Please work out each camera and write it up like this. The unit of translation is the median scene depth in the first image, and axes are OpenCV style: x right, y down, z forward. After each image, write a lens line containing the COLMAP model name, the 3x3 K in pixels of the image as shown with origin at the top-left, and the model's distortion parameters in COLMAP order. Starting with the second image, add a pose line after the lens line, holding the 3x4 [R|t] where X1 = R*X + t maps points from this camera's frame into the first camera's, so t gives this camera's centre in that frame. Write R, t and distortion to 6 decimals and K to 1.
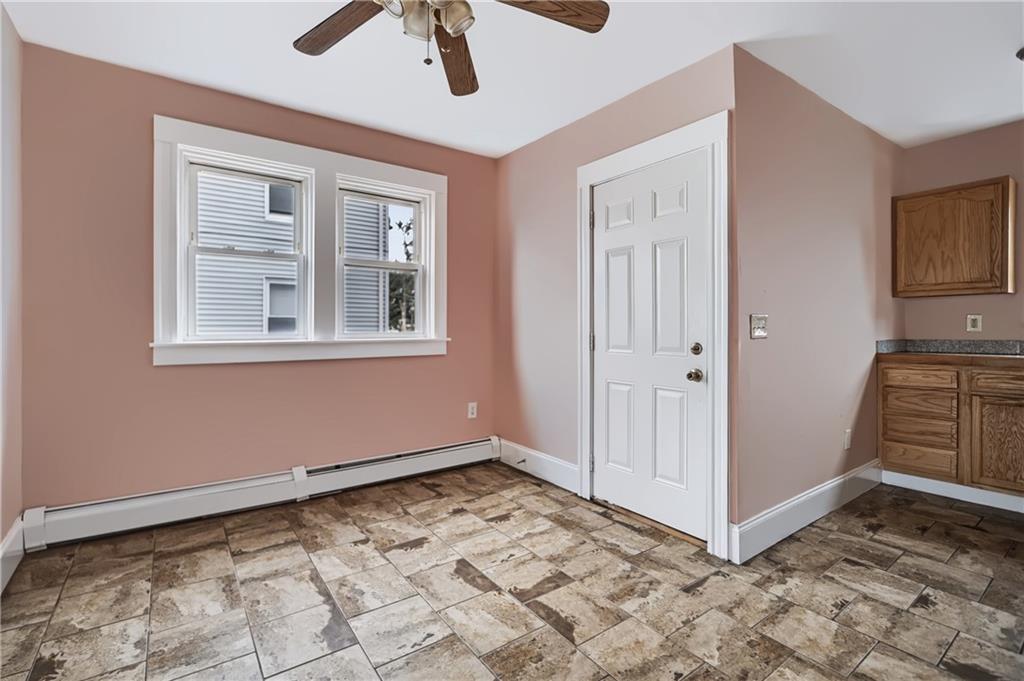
lens RADIAL K [[469.8, 0, 491.0], [0, 469.8, 332.1], [0, 0, 1]] dist [-0.003039, -0.000223]
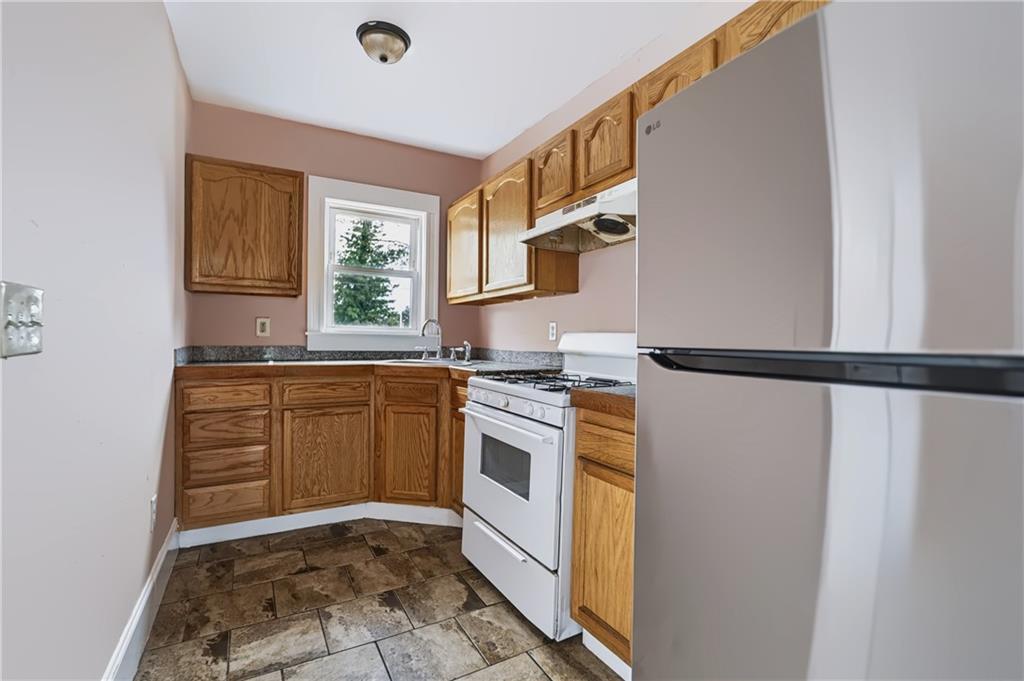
lens RADIAL K [[466.2, 0, 512.0], [0, 466.2, 340.5], [0, 0, 1]] dist [-0.000694, 0.000018]
pose [[0.101837, -0.006543, 0.994780, 0.199785], [-0.004661, 0.999964, 0.007054, -0.002063], [-0.994790, -0.005355, 0.101803, 0.462950]]
